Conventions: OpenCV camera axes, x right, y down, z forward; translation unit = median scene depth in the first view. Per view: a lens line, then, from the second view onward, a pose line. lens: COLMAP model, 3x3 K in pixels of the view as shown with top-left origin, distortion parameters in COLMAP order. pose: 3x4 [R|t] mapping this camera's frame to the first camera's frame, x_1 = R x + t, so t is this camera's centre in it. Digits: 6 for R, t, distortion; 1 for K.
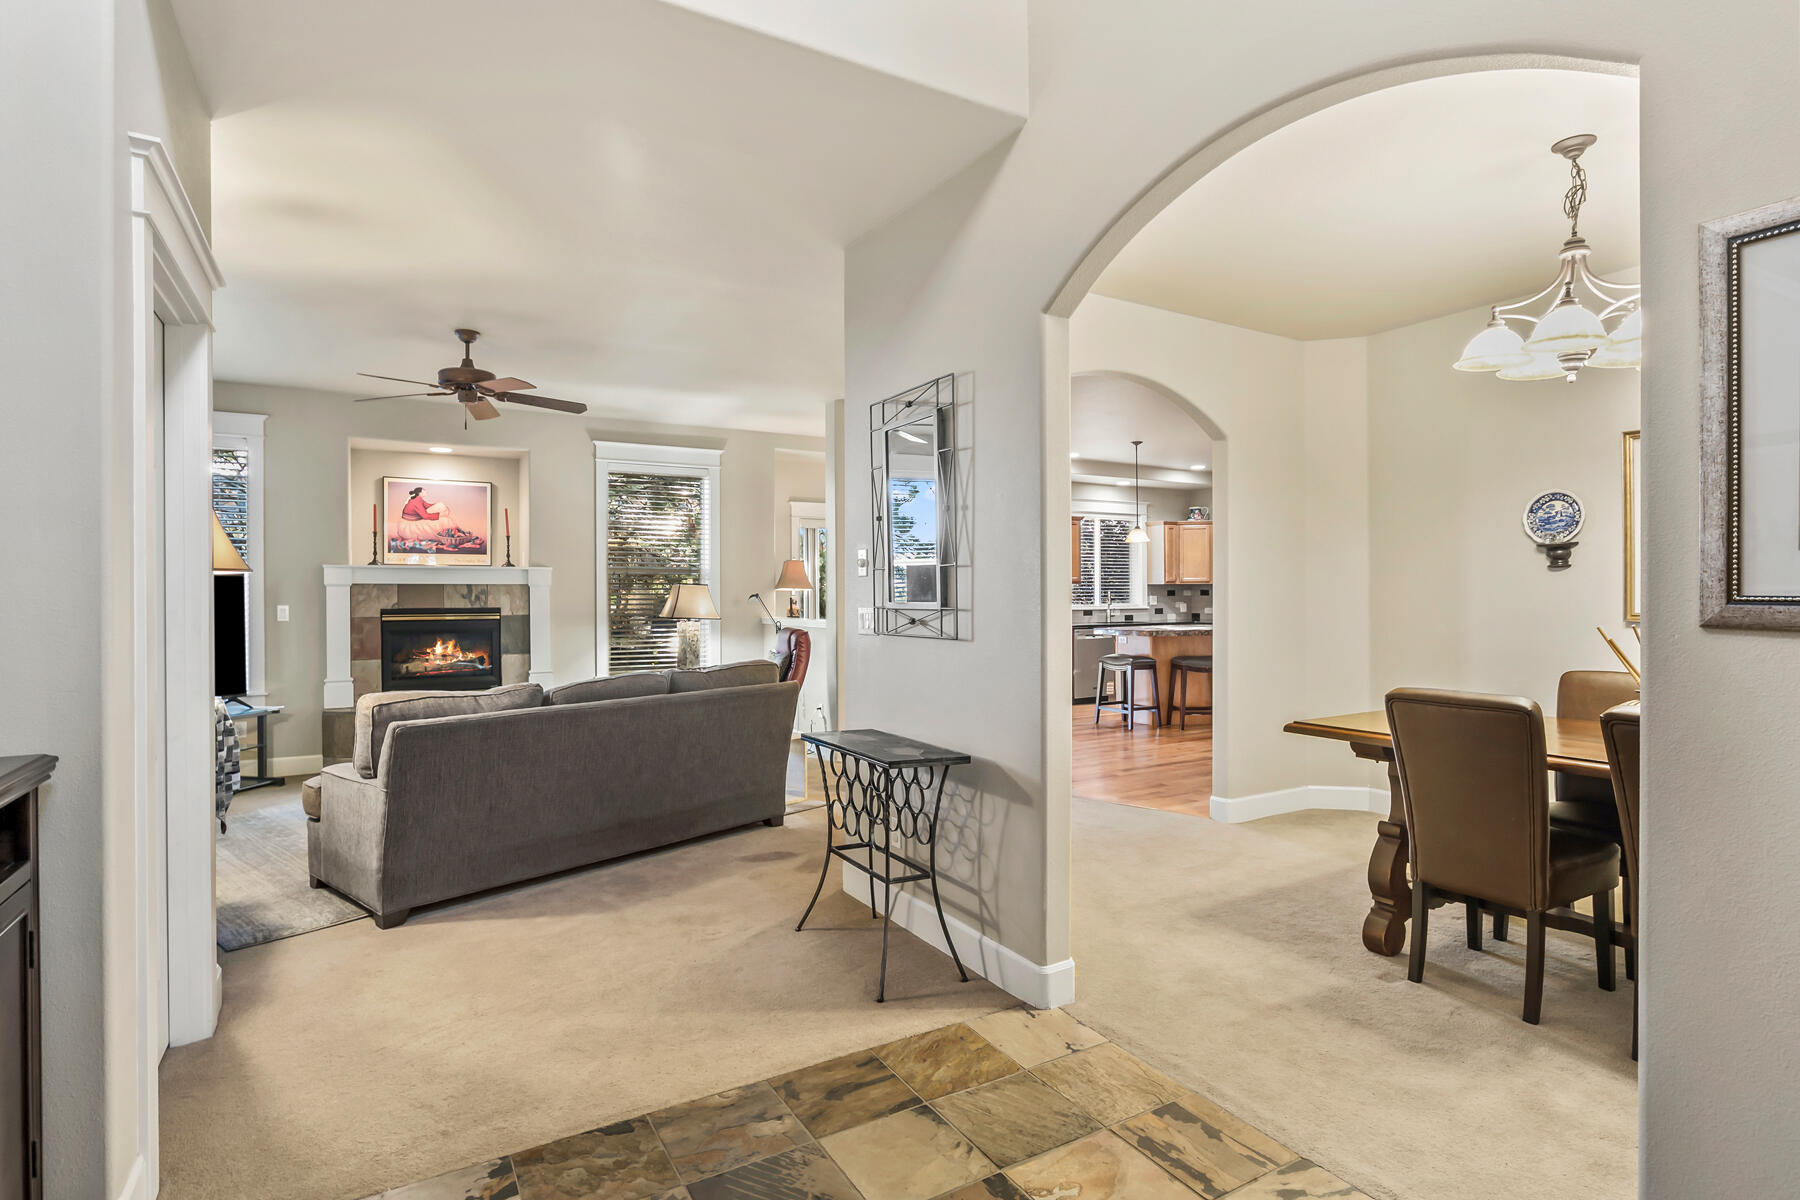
lens RADIAL K [[912.0, 0, 898.9], [0, 912.0, 594.0], [0, 0, 1]] dist [-0.022926, 0.010741]
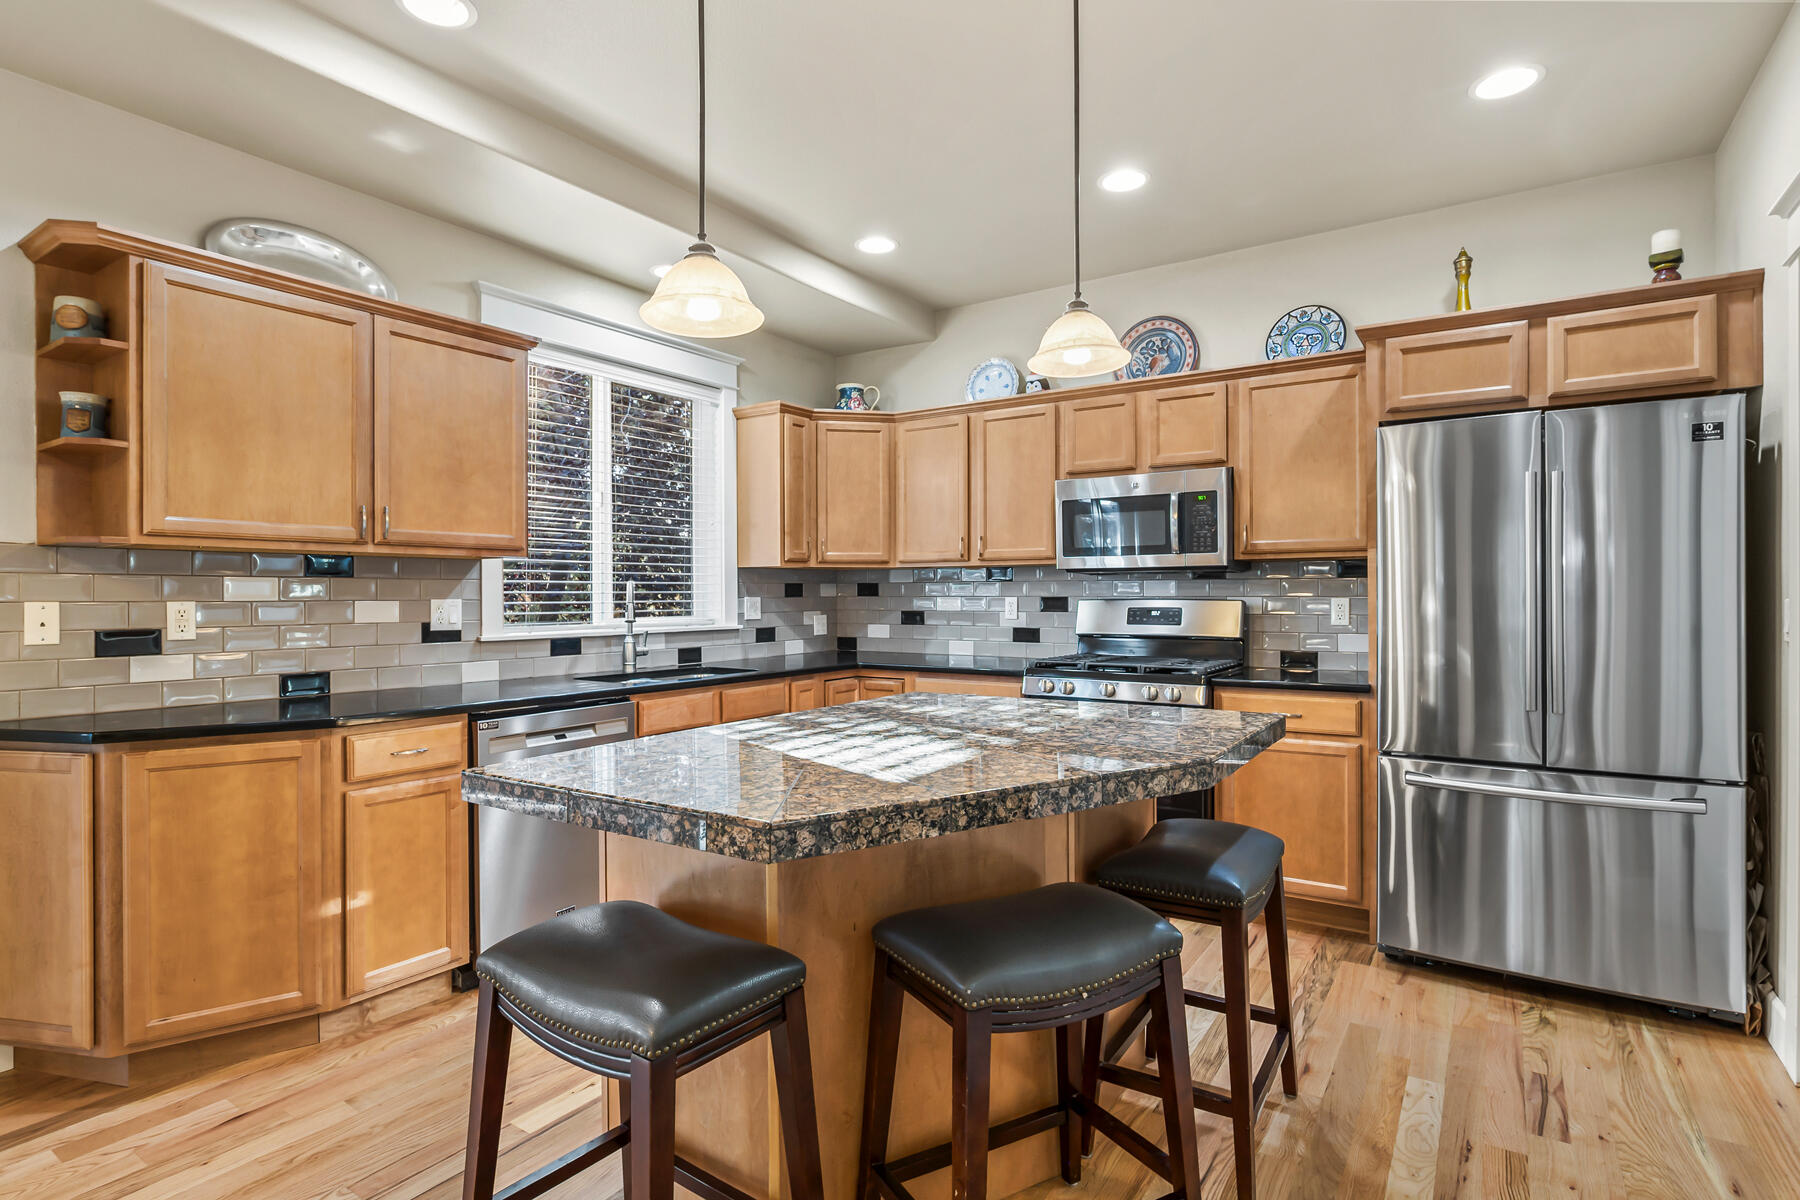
lens RADIAL K [[912.0, 0, 898.5], [0, 912.0, 591.4], [0, 0, 1]] dist [-0.022926, 0.010741]
pose [[0.900721, 0.002511, 0.434391, 0.262754], [0.000840, 0.999971, -0.007521, 0.004445], [-0.434398, 0.007140, 0.900693, 0.983179]]
